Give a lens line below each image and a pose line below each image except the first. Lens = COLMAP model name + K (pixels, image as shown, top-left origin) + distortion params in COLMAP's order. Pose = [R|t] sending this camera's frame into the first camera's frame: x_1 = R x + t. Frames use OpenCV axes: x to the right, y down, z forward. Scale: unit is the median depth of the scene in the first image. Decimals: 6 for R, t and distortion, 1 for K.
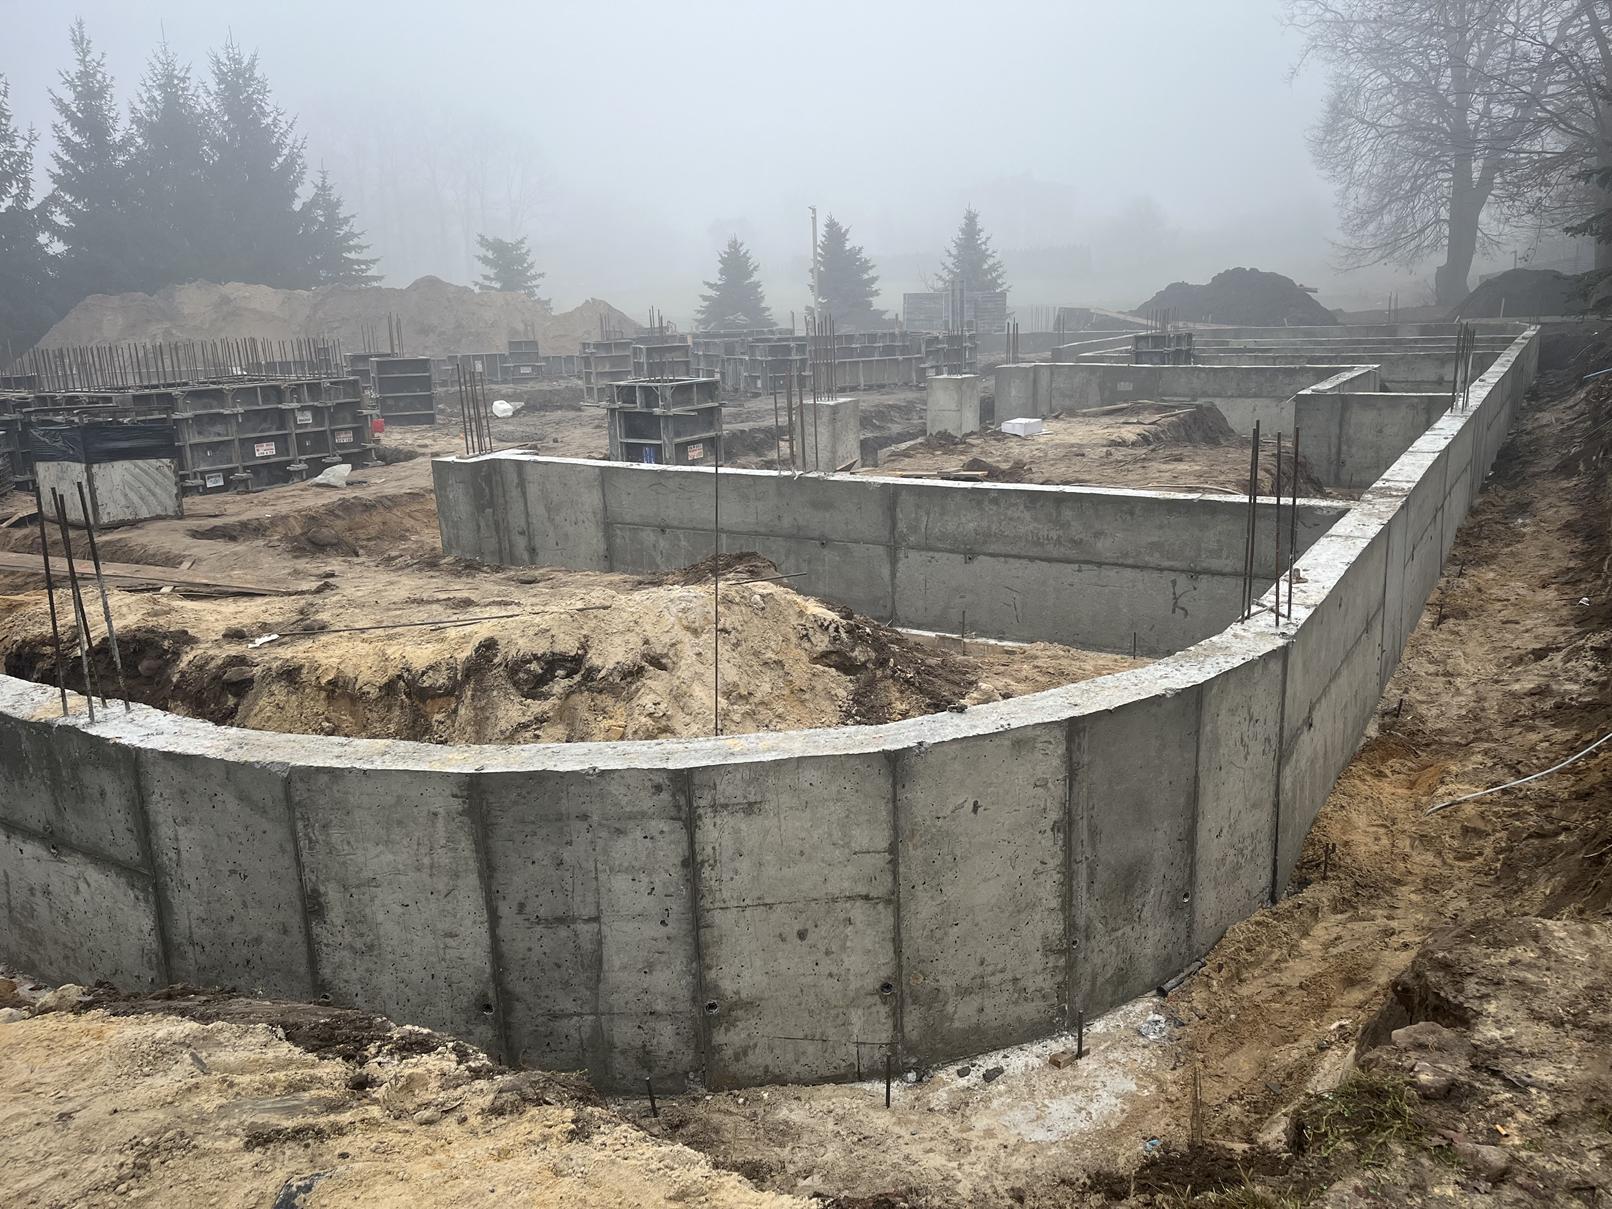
lens RADIAL K [[1221.2, 0, 806.0], [0, 1221.2, 604.5], [0, 0, 1]] dist [0.065836, -0.087102]
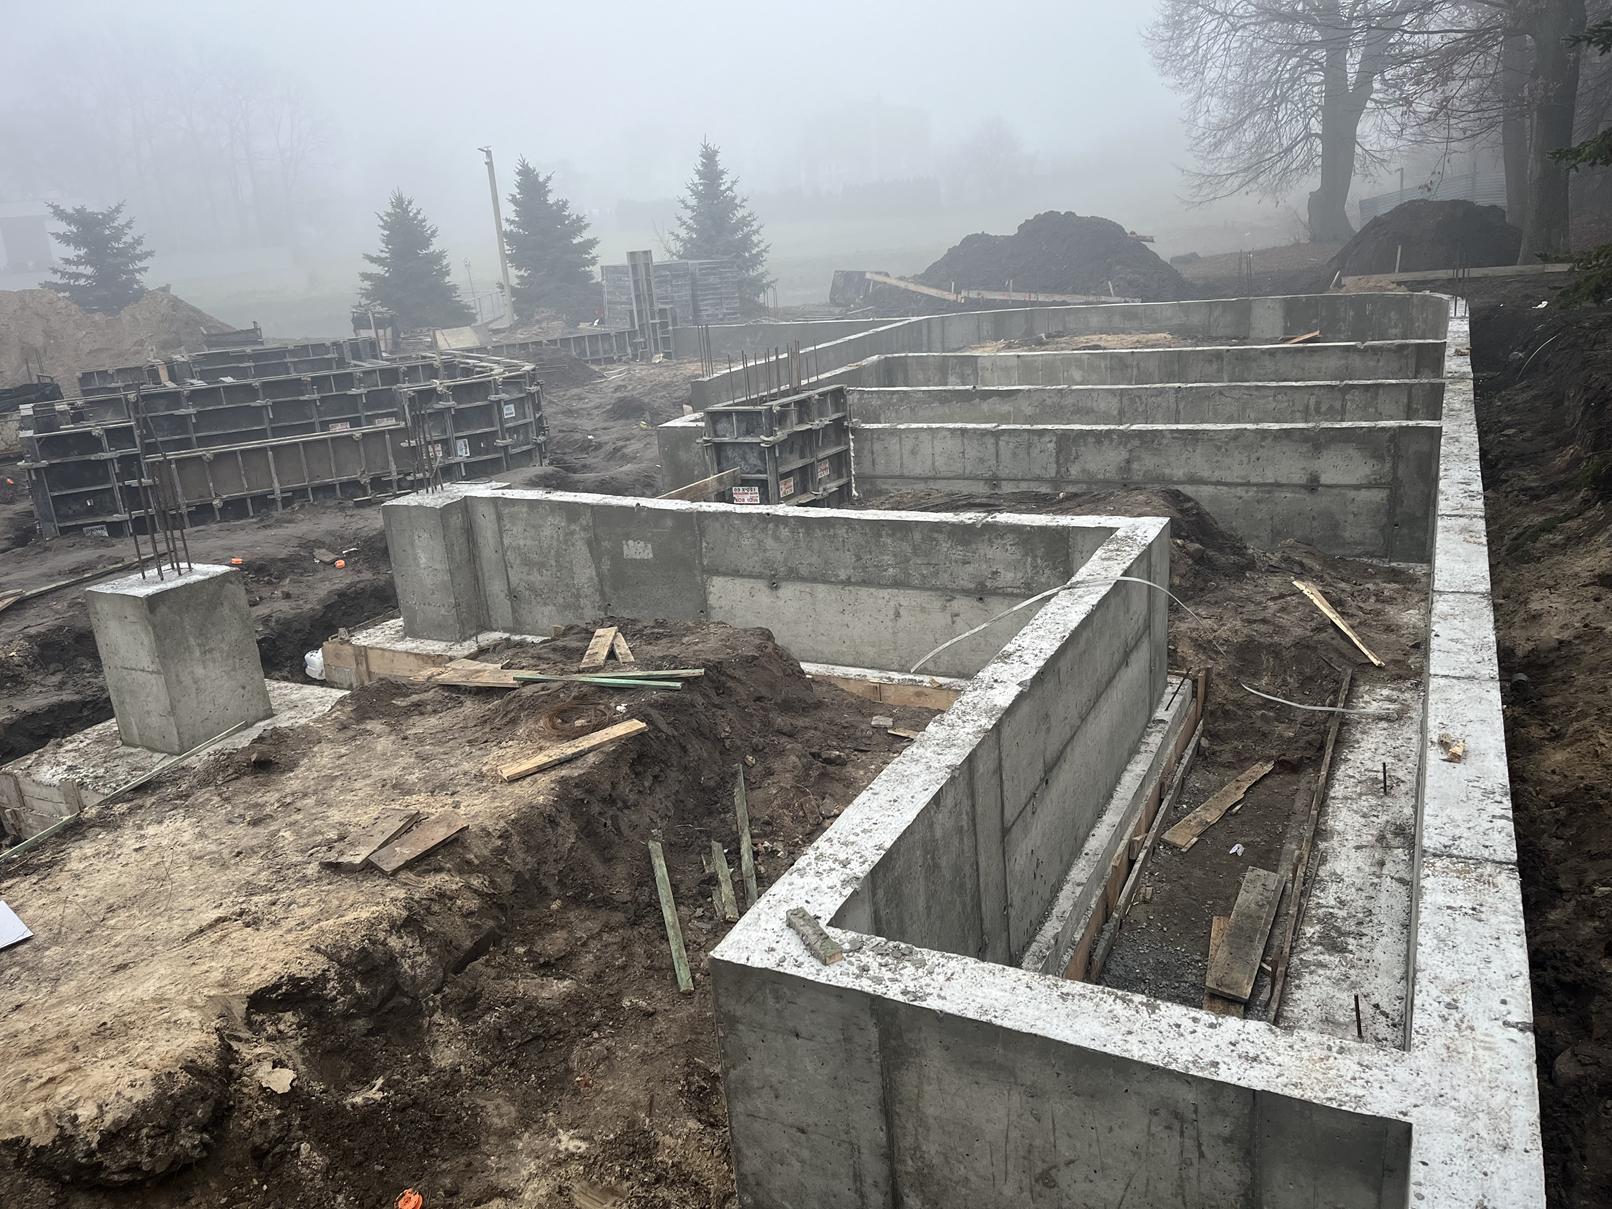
lens RADIAL K [[1221.2, 0, 806.0], [0, 1221.2, 604.5], [0, 0, 1]] dist [0.065836, -0.087102]
pose [[0.995356, -0.065875, 0.070191, 0.119749], [0.062449, 0.996798, 0.049929, -0.073190], [-0.073255, -0.045314, 0.996283, 0.228740]]
